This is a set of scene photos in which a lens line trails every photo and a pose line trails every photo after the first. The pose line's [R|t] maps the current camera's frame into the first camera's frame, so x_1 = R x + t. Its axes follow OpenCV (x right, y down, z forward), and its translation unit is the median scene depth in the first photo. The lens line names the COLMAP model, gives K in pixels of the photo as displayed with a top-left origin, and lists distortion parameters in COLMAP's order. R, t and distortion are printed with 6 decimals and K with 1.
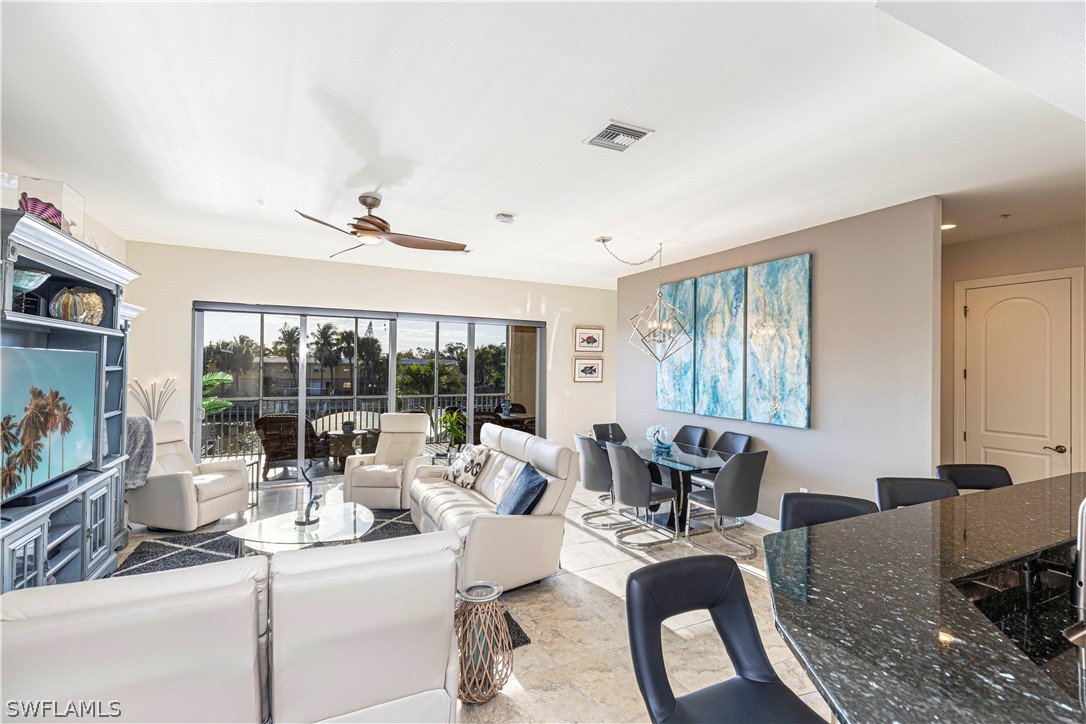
lens RADIAL K [[476.1, 0, 554.9], [0, 476.1, 362.3], [0, 0, 1]] dist [0.000815, 0.000430]
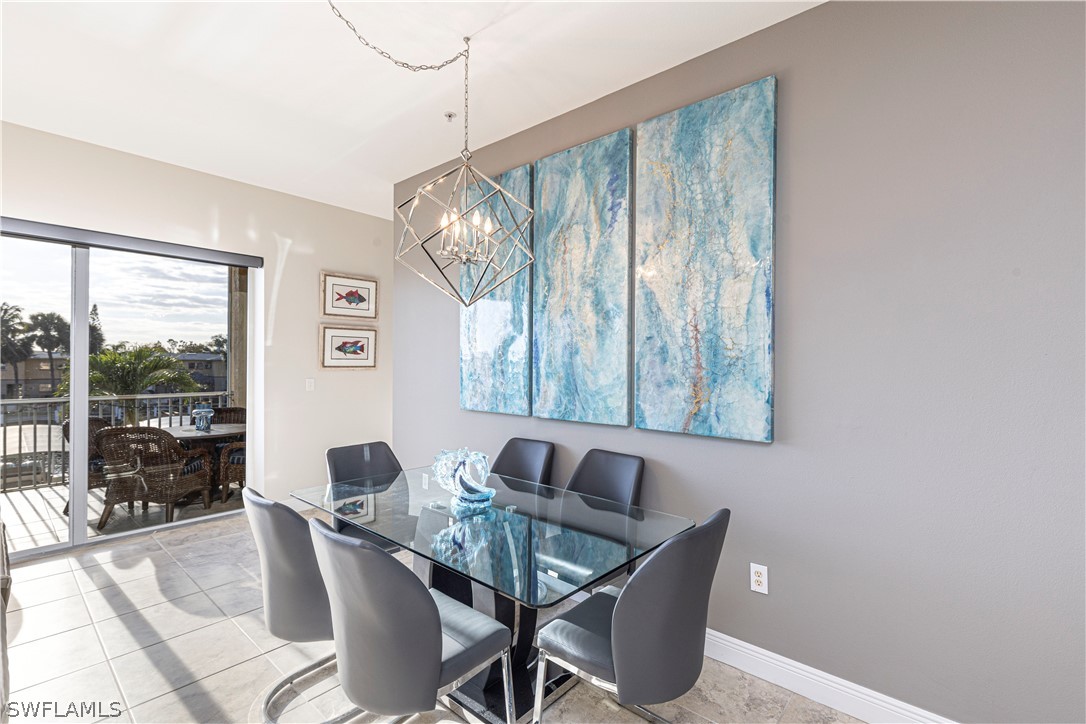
lens RADIAL K [[476.1, 0, 543.2], [0, 476.1, 366.7], [0, 0, 1]] dist [0.000815, 0.000430]
pose [[0.932034, -0.007959, 0.362282, 0.120080], [0.001677, 0.999843, 0.017650, 0.045656], [-0.362366, -0.015842, 0.931901, 0.532289]]
